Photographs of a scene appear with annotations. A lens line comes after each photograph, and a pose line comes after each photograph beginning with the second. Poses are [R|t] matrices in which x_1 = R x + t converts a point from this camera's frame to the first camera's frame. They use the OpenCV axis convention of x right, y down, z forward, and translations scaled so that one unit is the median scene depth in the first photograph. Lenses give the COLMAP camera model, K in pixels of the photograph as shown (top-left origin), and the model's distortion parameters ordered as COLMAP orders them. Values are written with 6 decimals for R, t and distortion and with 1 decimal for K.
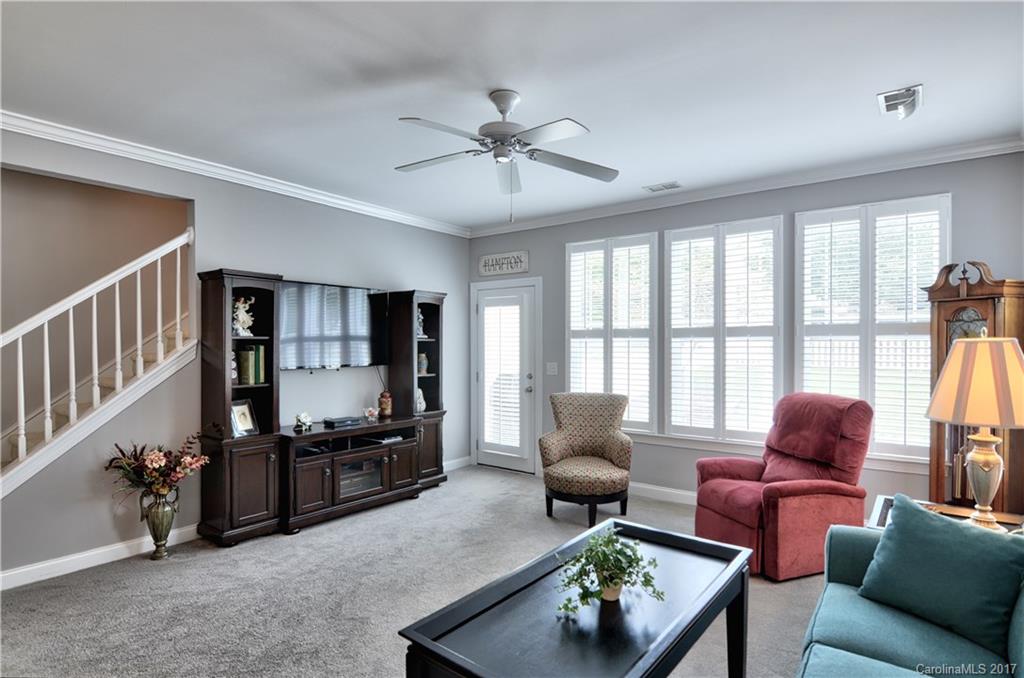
lens RADIAL K [[533.1, 0, 512.7], [0, 533.1, 345.2], [0, 0, 1]] dist [0.003209, 0.000011]
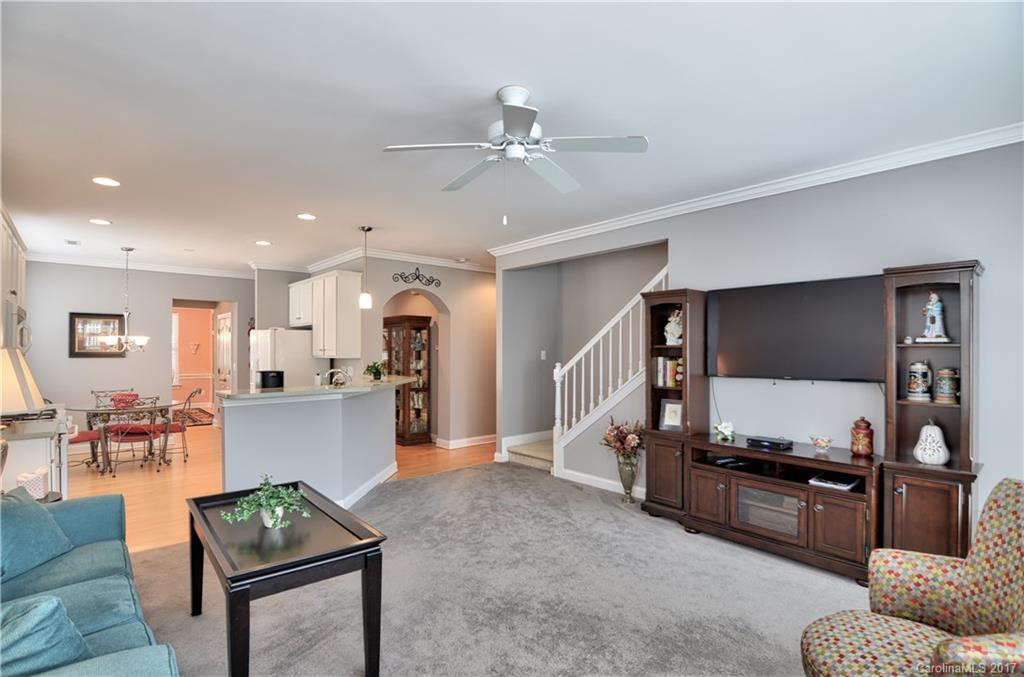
lens RADIAL K [[504.6, 0, 510.4], [0, 504.6, 343.4], [0, 0, 1]] dist [-0.023157, -0.001655]
pose [[-0.200762, -0.011074, -0.979577, 0.636529], [-0.004171, 0.999937, -0.010449, -0.007546], [0.979631, 0.001988, -0.200796, 0.858563]]
